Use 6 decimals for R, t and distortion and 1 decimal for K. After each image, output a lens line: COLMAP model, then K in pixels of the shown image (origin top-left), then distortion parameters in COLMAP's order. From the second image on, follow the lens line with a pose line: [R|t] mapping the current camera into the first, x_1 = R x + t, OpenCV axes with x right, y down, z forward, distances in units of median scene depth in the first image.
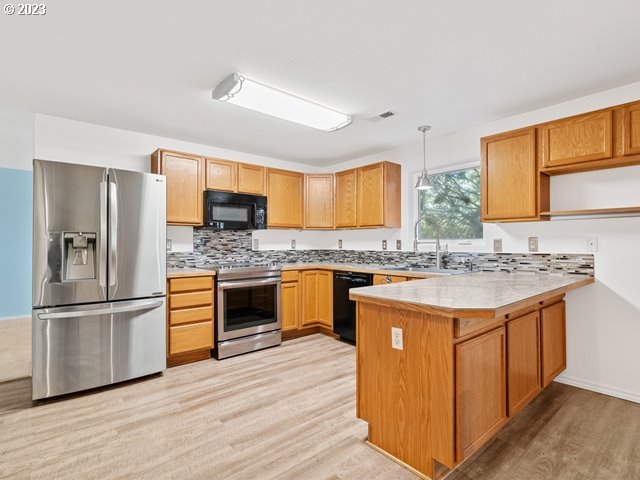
lens RADIAL K [[330.0, 0, 316.0], [0, 330.0, 240.1], [0, 0, 1]] dist [-0.010304, 0.007311]
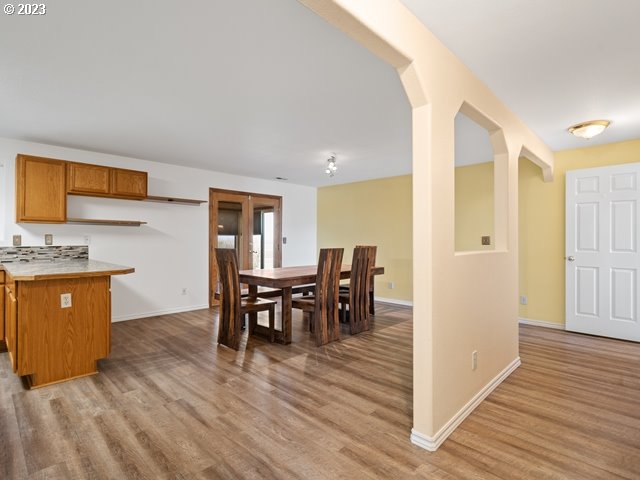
lens RADIAL K [[330.0, 0, 315.6], [0, 330.0, 238.7], [0, 0, 1]] dist [-0.010304, 0.007311]
pose [[-0.097888, 0.006130, 0.995179, -0.746902], [-0.012159, 0.999899, -0.007355, 0.004177], [-0.995123, -0.012820, -0.097804, -0.000637]]
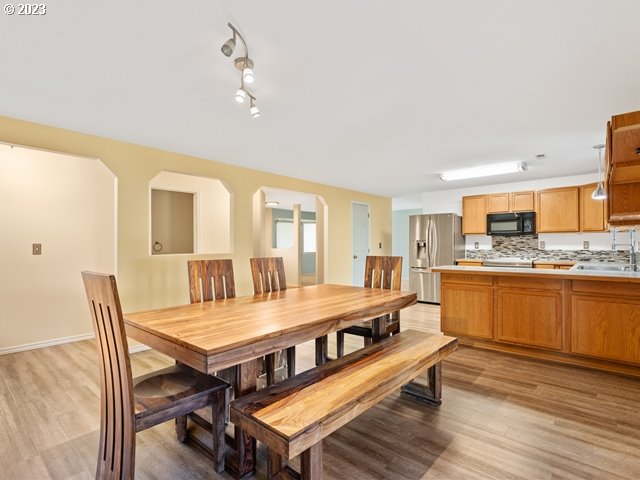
lens RADIAL K [[330.0, 0, 316.1], [0, 330.0, 242.3], [0, 0, 1]] dist [-0.010304, 0.007311]
pose [[0.148675, -0.008465, -0.988850, 1.327758], [0.012185, 0.999903, -0.006728, -0.001899], [0.988811, -0.011049, 0.148764, -0.164404]]
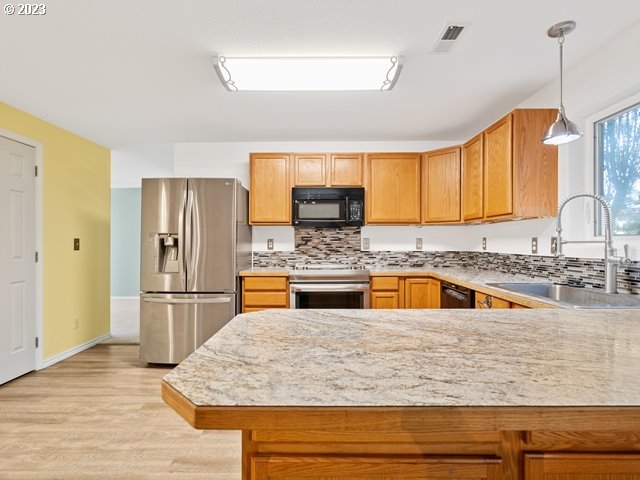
lens RADIAL K [[330.0, 0, 319.0], [0, 330.0, 242.5], [0, 0, 1]] dist [-0.010304, 0.007311]
pose [[0.759440, -0.000724, -0.650577, 0.379085], [0.005863, 0.999966, 0.005731, 0.004282], [0.650551, -0.008167, 0.759418, 0.330779]]
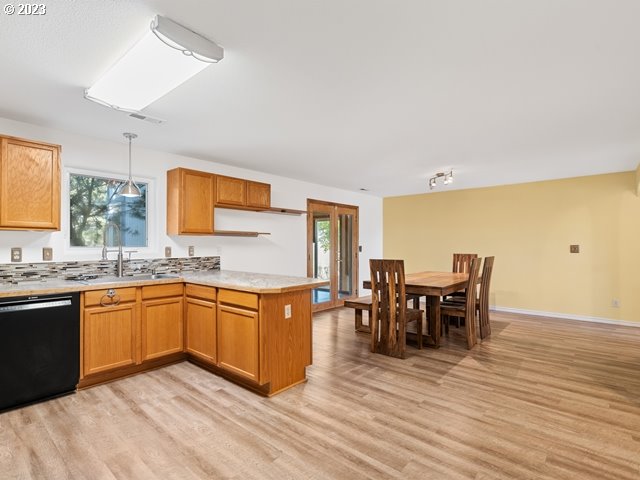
lens RADIAL K [[330.0, 0, 318.4], [0, 330.0, 237.2], [0, 0, 1]] dist [-0.010304, 0.007311]
pose [[-0.160598, 0.026162, 0.986673, -0.736719], [-0.007354, 0.999589, -0.027701, -0.010511], [-0.986992, -0.011705, -0.160340, 0.599278]]
